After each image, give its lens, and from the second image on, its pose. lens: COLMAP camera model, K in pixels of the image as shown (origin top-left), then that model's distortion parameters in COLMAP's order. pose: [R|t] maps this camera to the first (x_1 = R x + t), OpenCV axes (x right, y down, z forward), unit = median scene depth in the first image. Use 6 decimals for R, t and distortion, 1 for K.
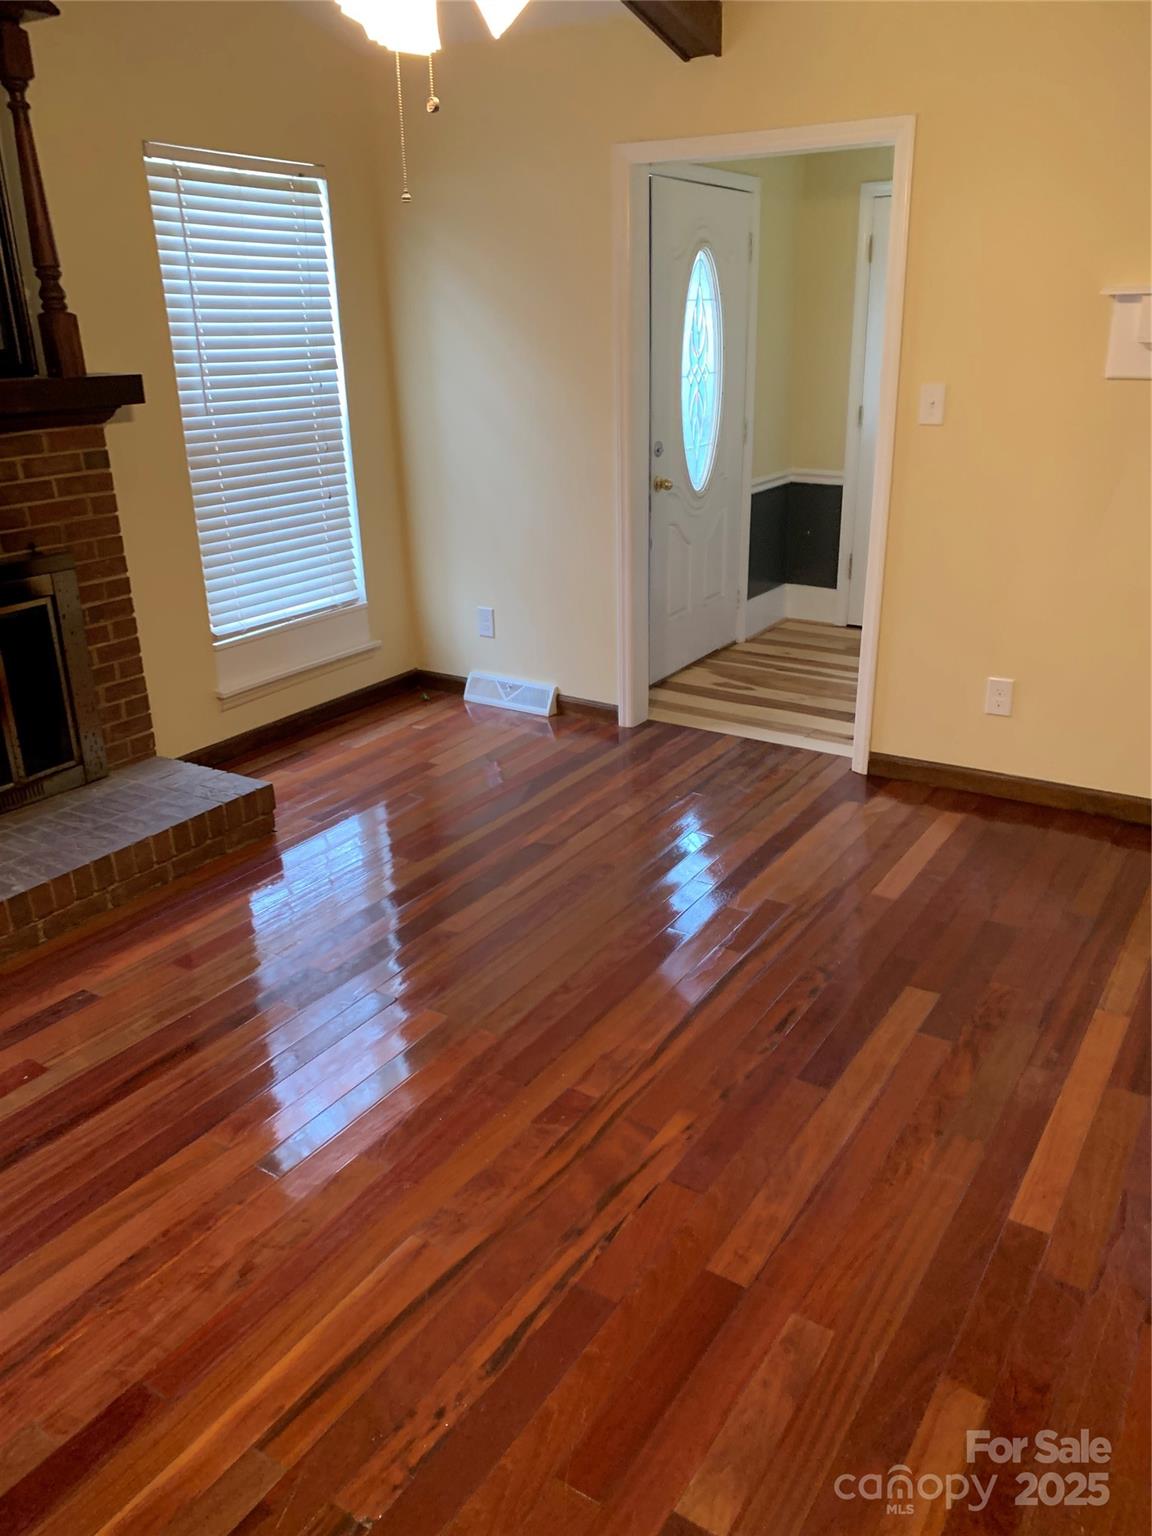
lens RADIAL K [[1171.0, 0, 576.0], [0, 1171.0, 768.0], [0, 0, 1]] dist [0.002012, 0.000331]
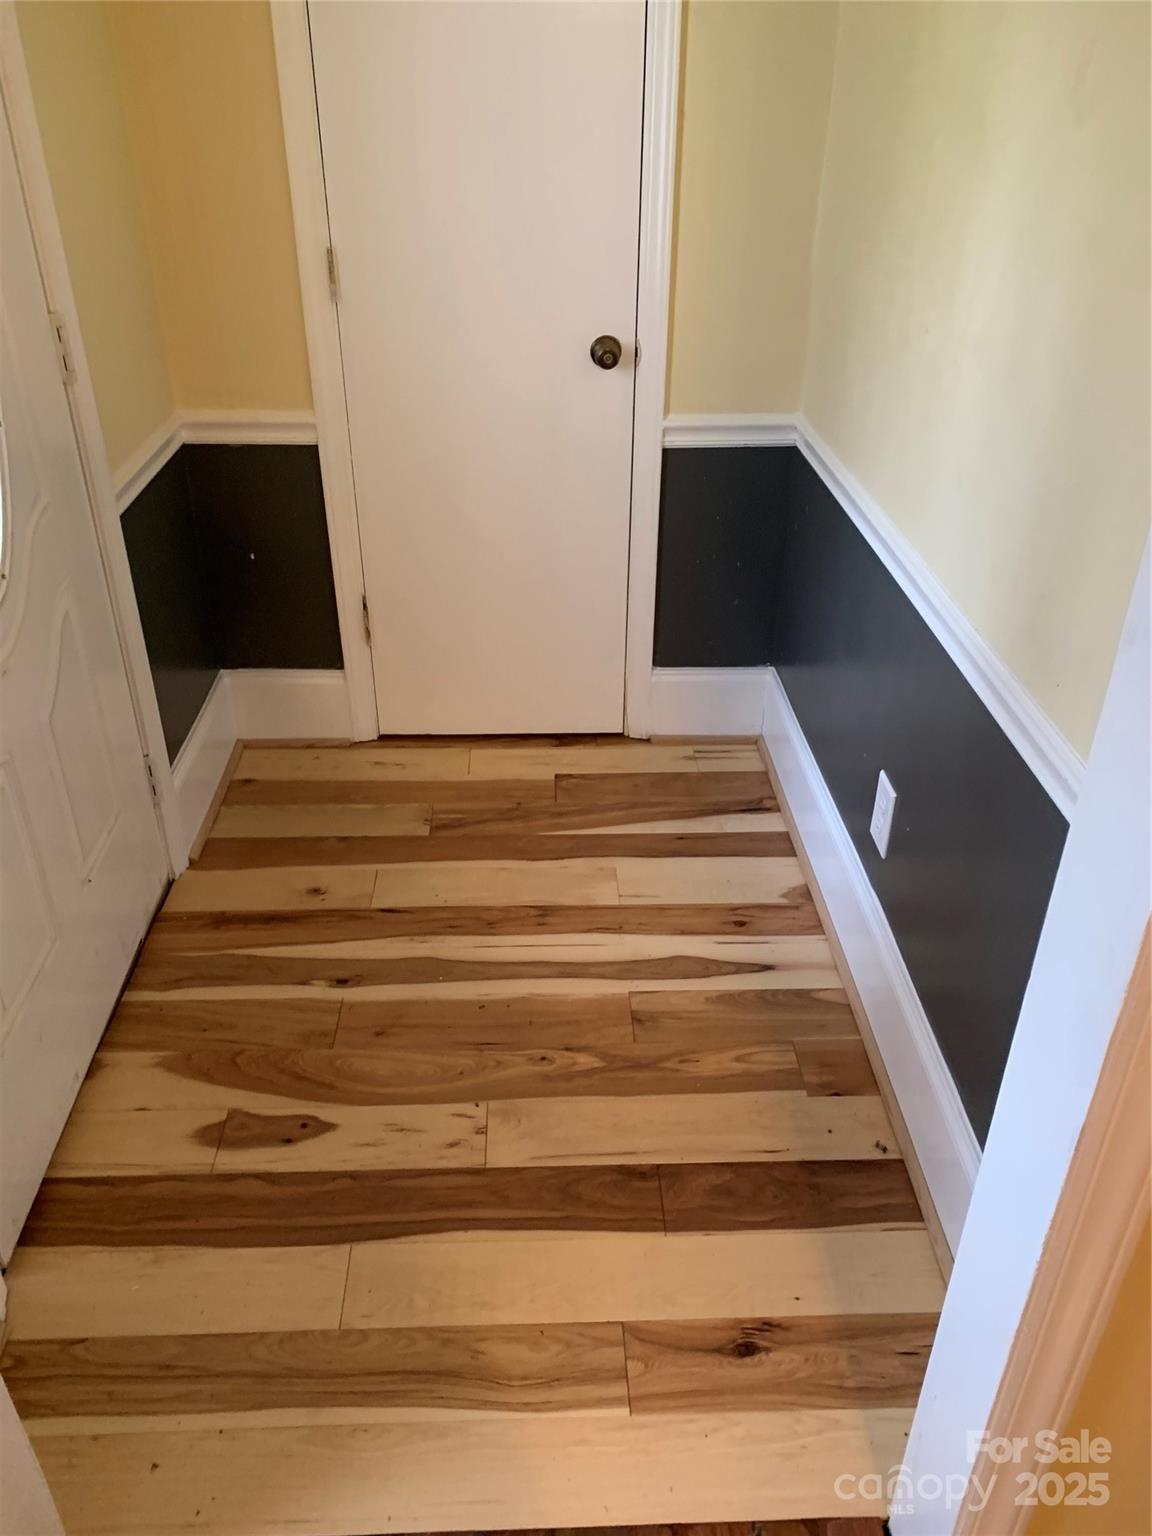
lens RADIAL K [[1171.0, 0, 576.0], [0, 1171.0, 768.0], [0, 0, 1]] dist [0.002012, 0.000331]
pose [[0.807329, -0.282878, 0.517880, 0.053049], [0.188555, 0.955266, 0.227848, -0.216126], [-0.559166, -0.086300, 0.824552, 0.611734]]
